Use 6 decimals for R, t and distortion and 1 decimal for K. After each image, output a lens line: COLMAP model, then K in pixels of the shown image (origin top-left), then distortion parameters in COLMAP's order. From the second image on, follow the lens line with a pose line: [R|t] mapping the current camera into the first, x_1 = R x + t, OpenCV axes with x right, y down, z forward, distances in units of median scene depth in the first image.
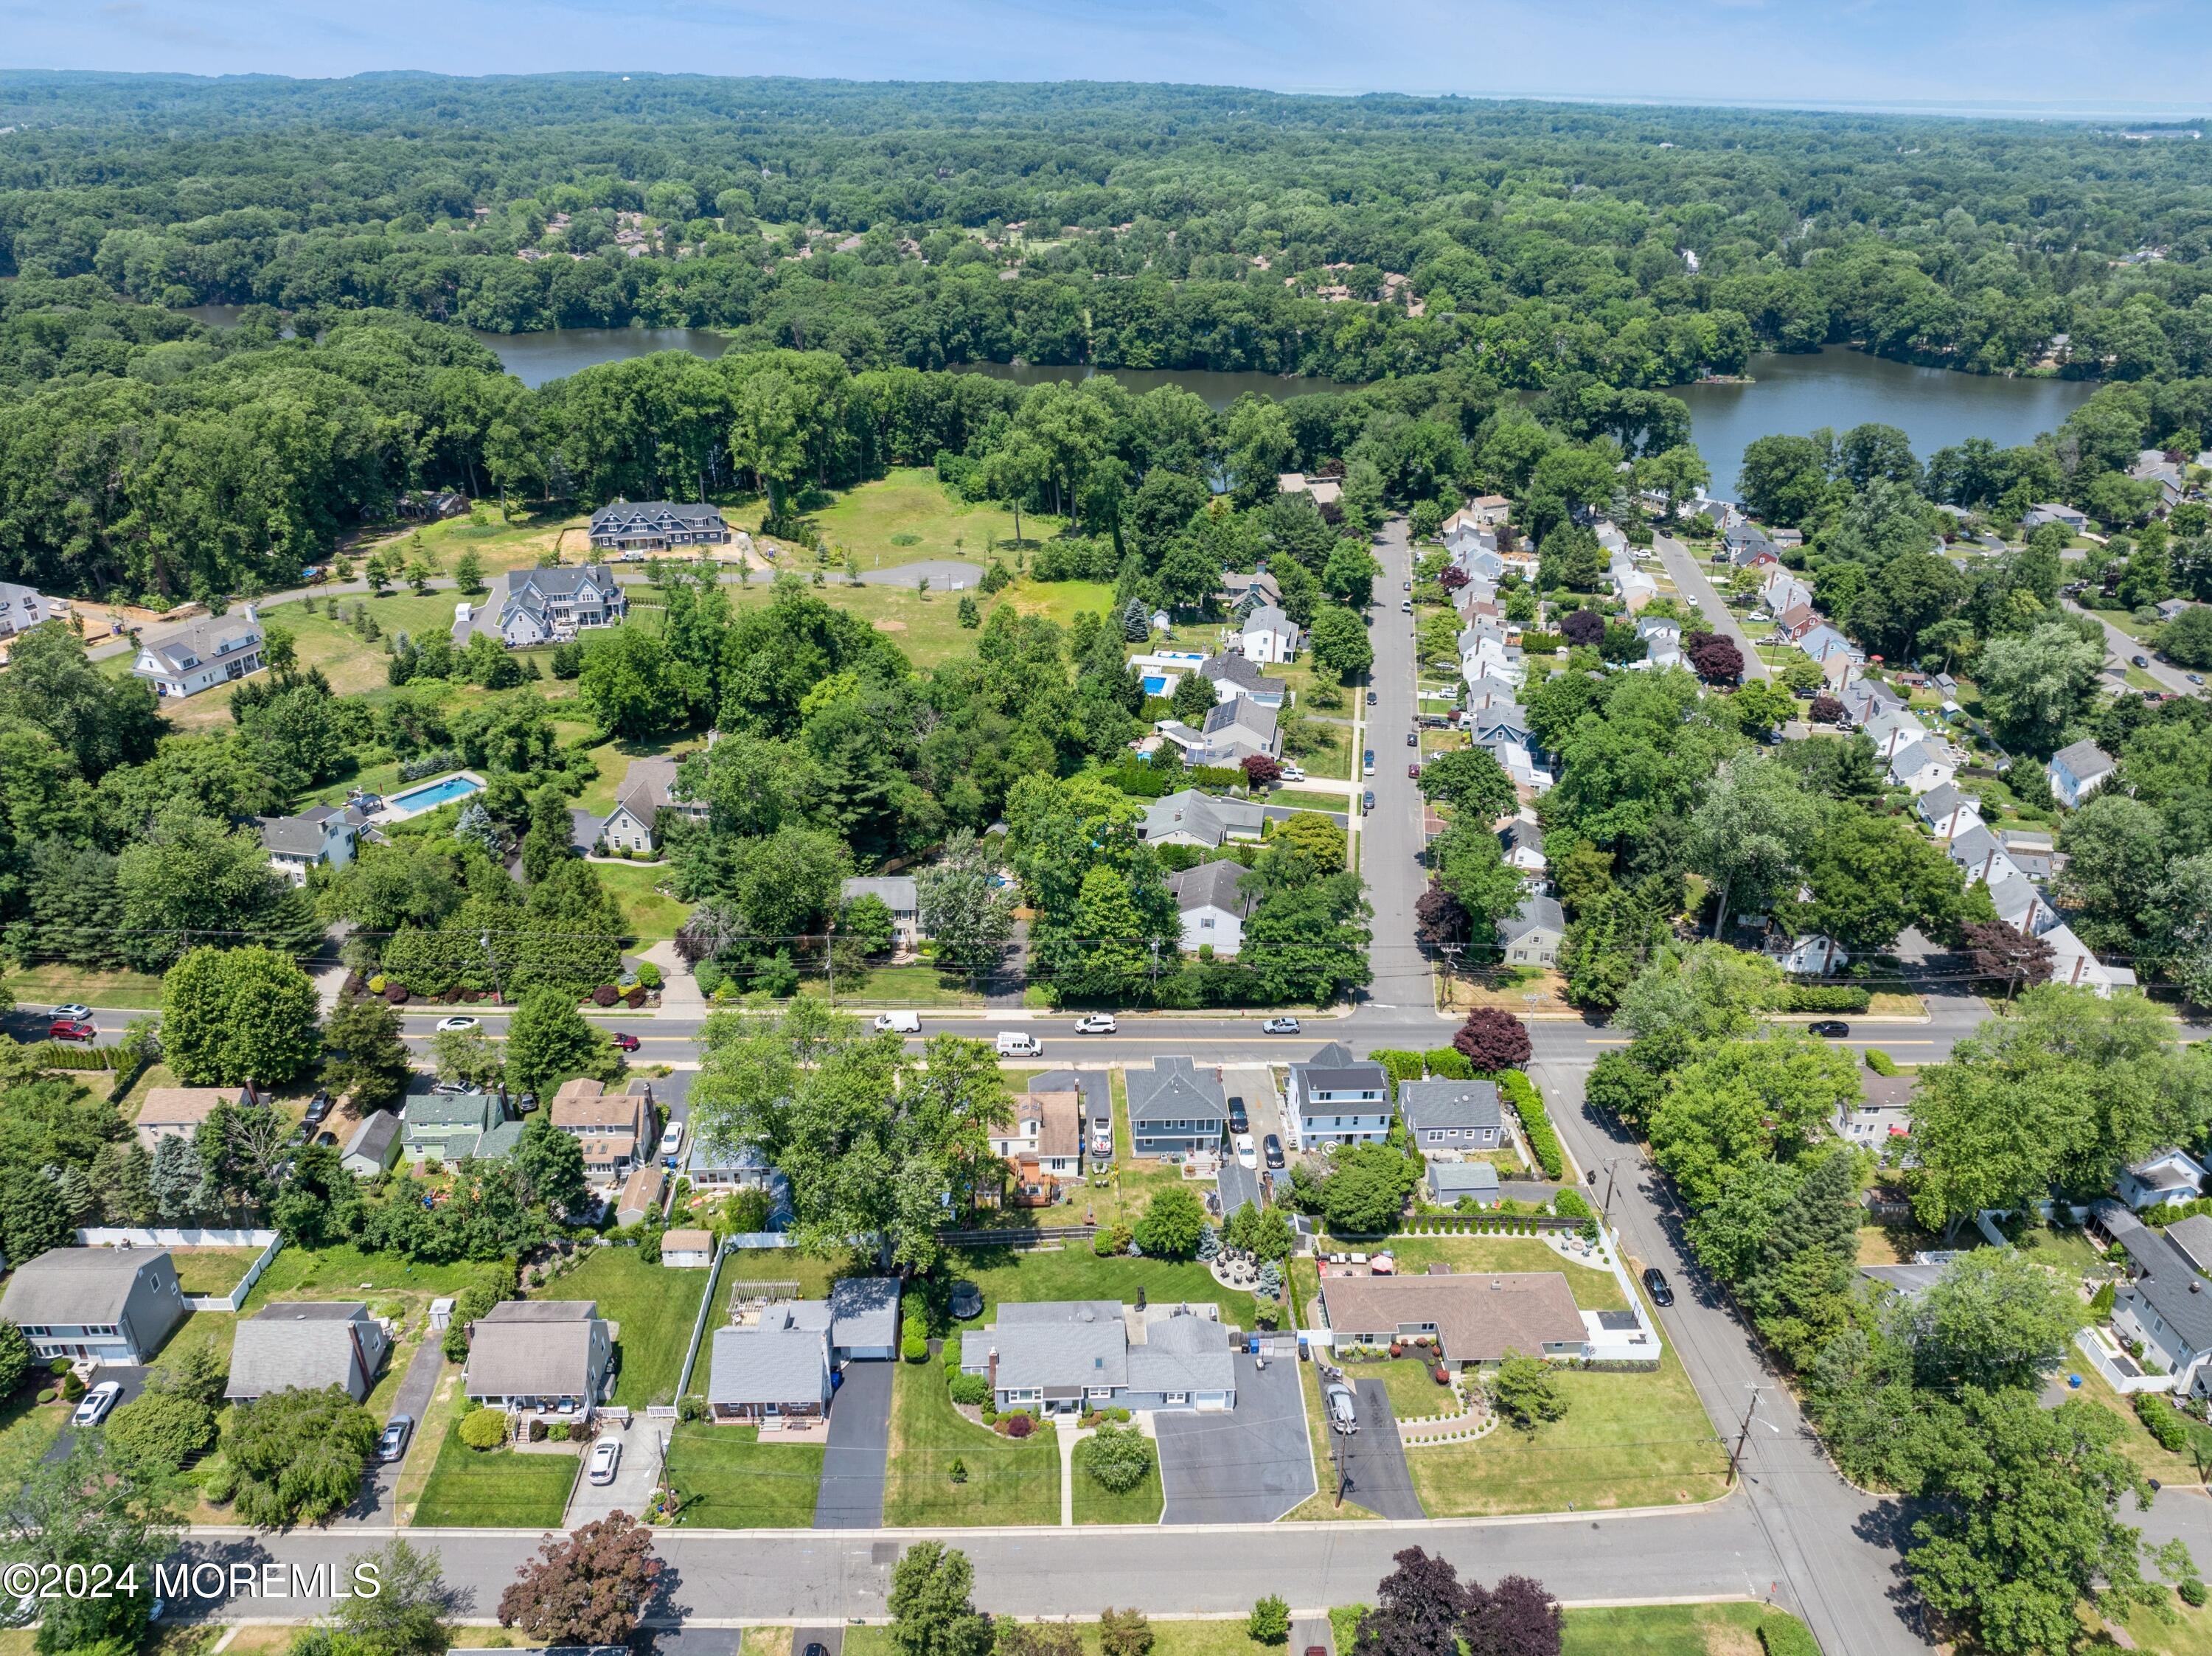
lens RADIAL K [[1541.2, 0, 1103.8], [0, 1541.2, 834.9], [0, 0, 1]] dist [-0.033479, -0.008086]
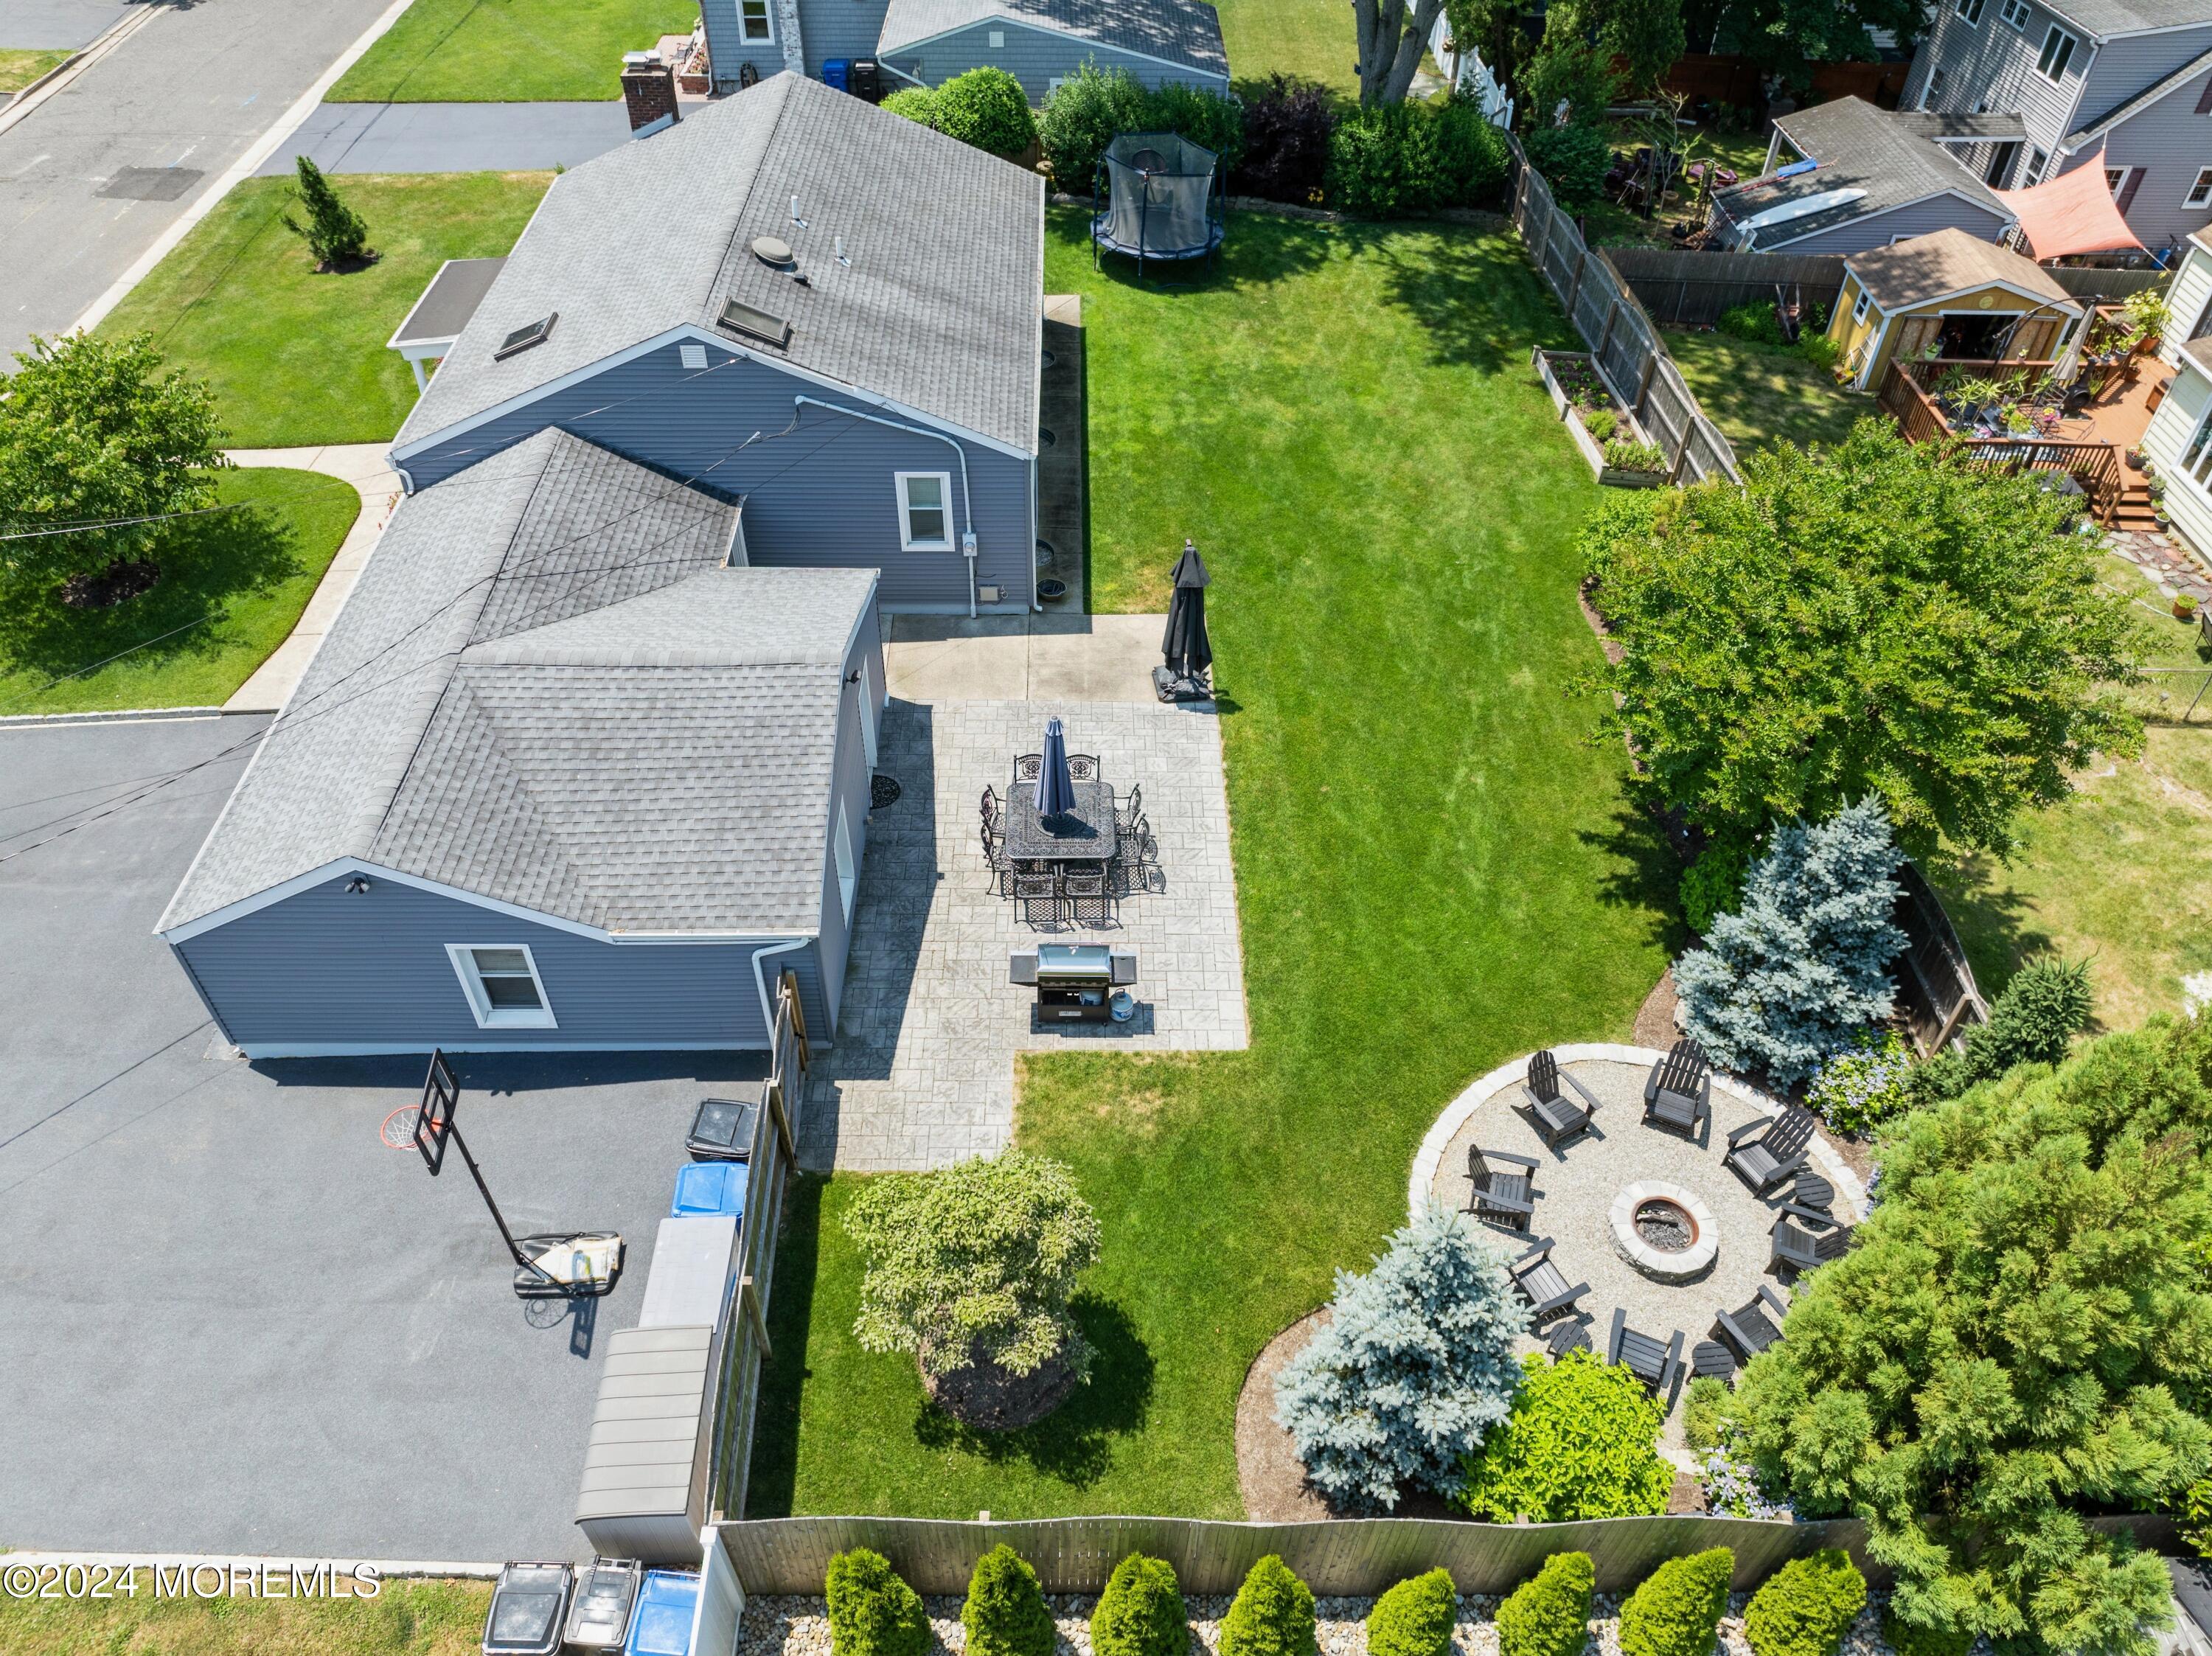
lens RADIAL K [[1541.8, 0, 1102.5], [0, 1541.8, 836.4], [0, 0, 1]] dist [-0.039484, 0.007373]
pose [[-0.027684, 0.688259, -0.724936, 0.109217], [-0.453246, 0.637739, 0.622782, 0.146385], [0.890955, 0.345816, 0.294296, 0.644058]]
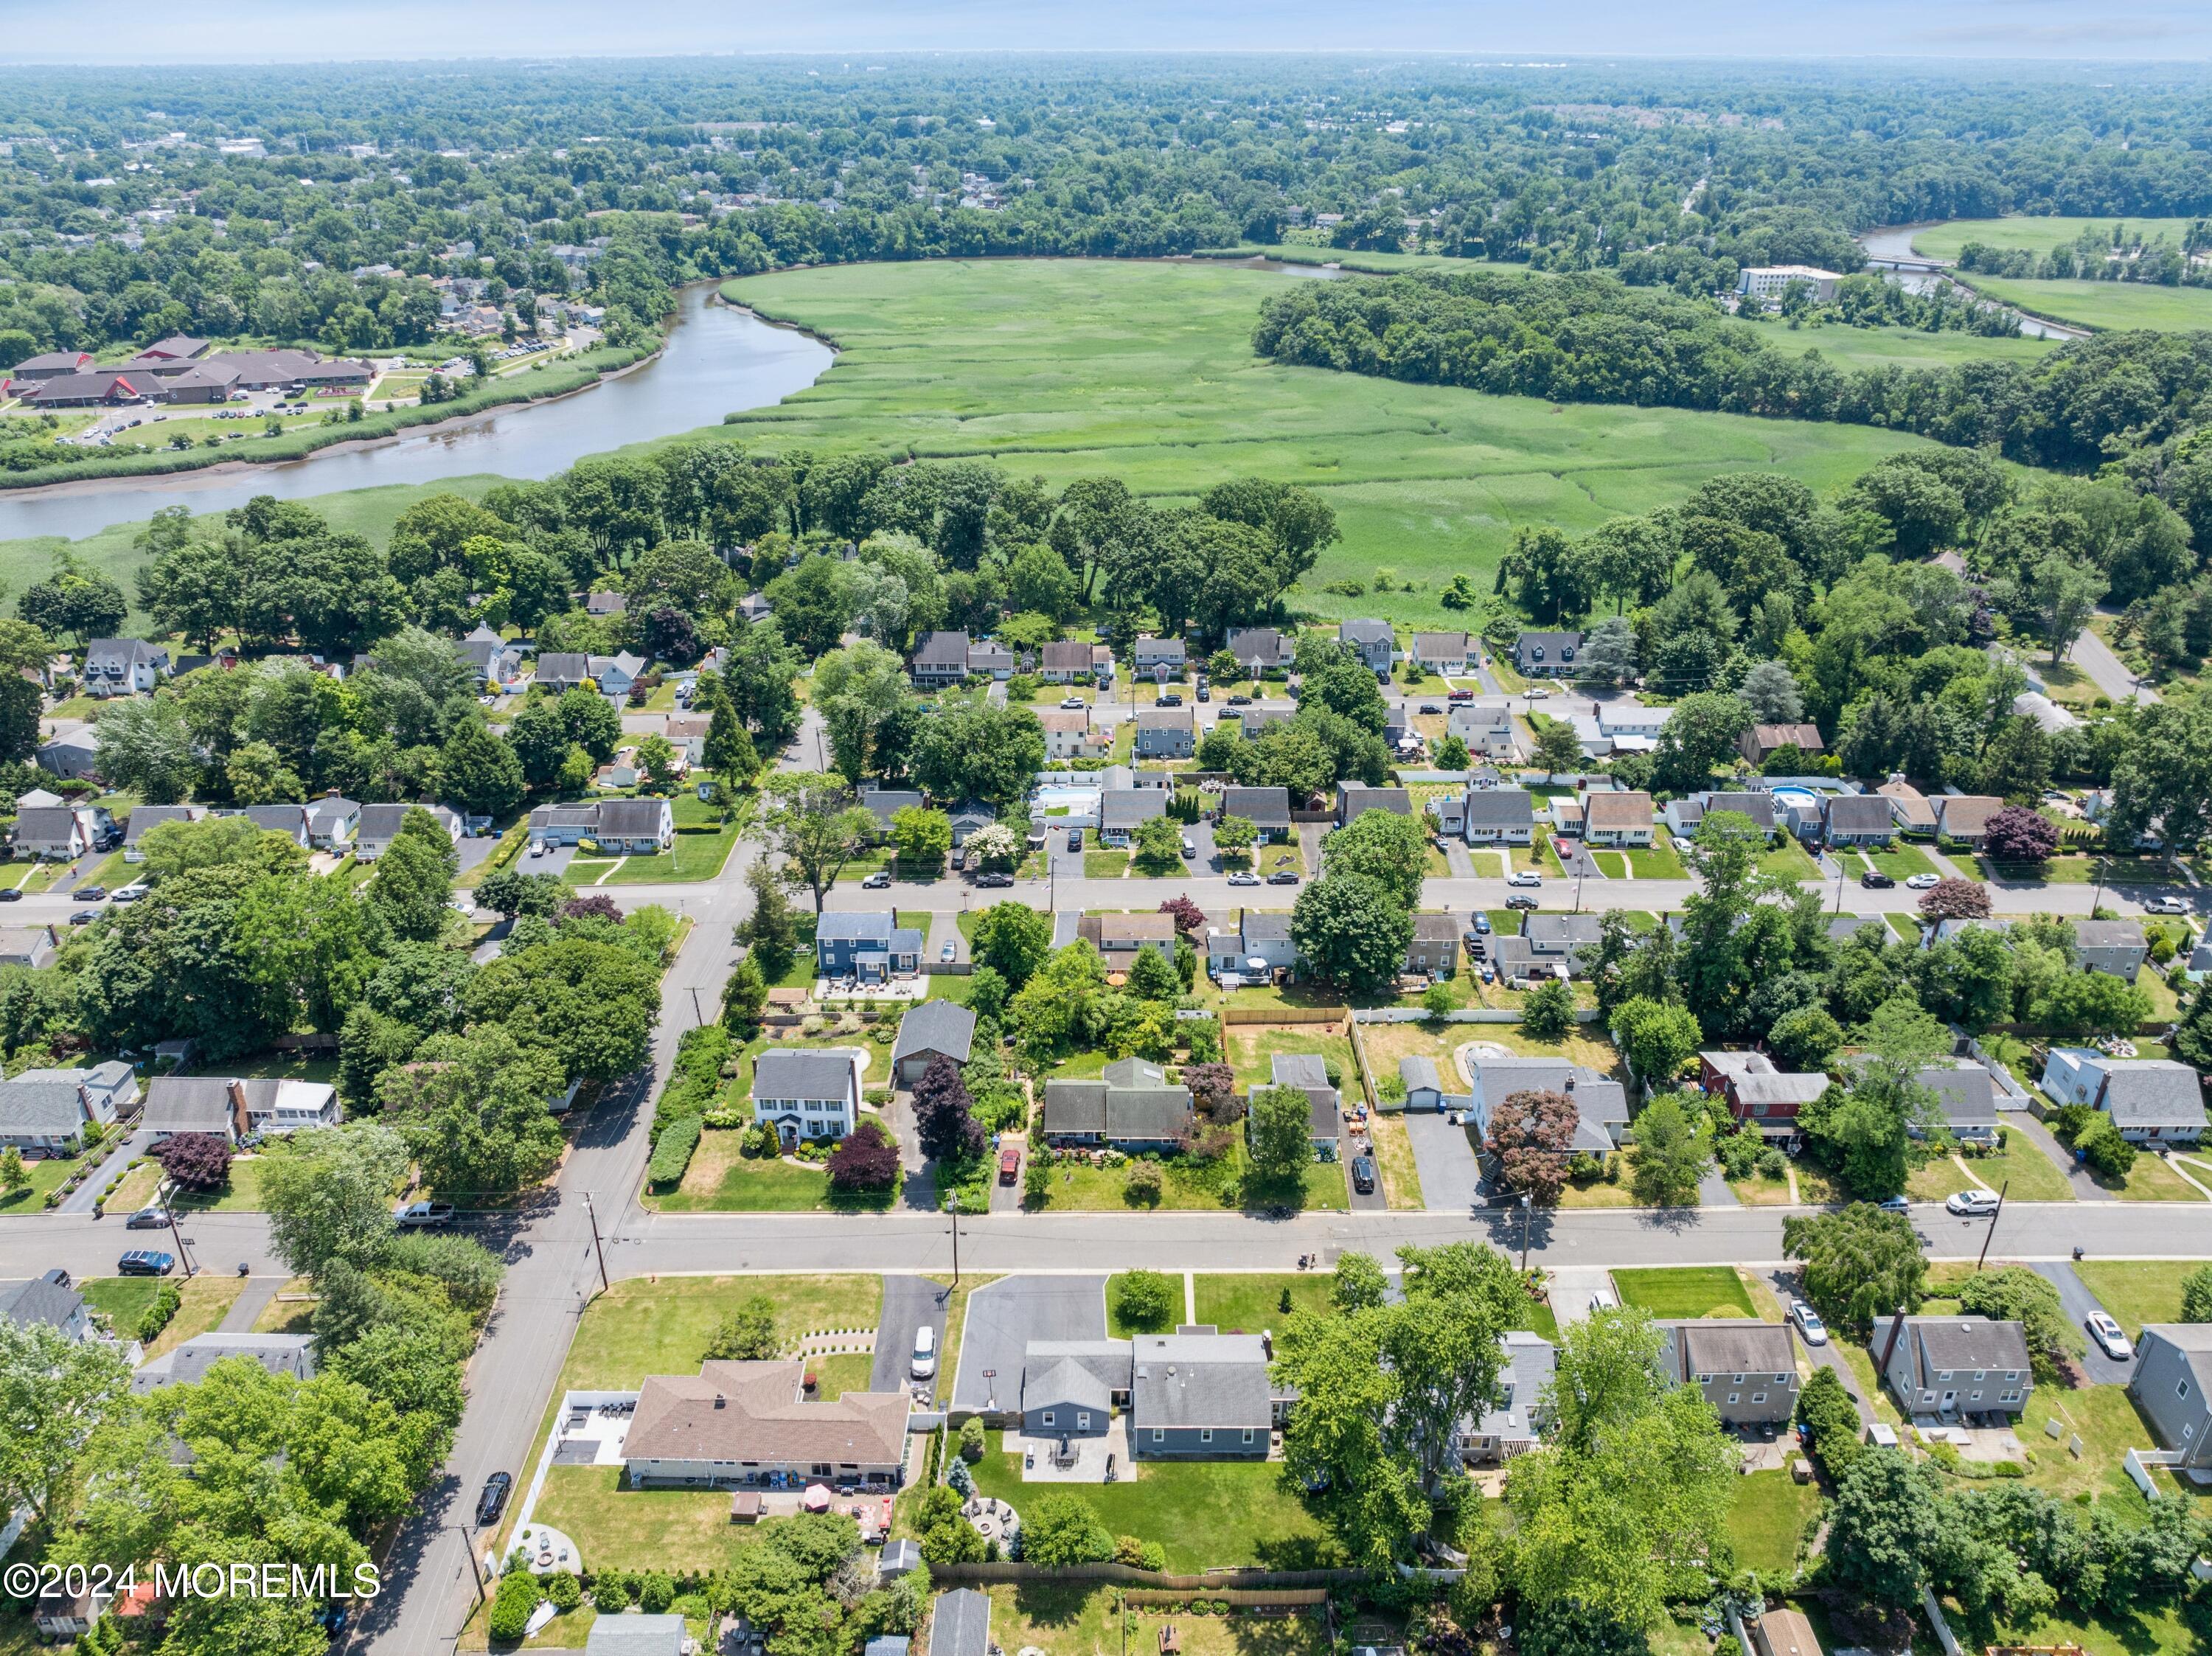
lens RADIAL K [[1546.5, 0, 1103.9], [0, 1546.5, 826.2], [0, 0, 1]] dist [-0.039599, -0.000395]
pose [[-0.998864, -0.033871, 0.033532, 0.007580], [0.006683, 0.597062, 0.802168, -0.417304], [-0.047191, 0.801480, -0.596157, 0.832984]]
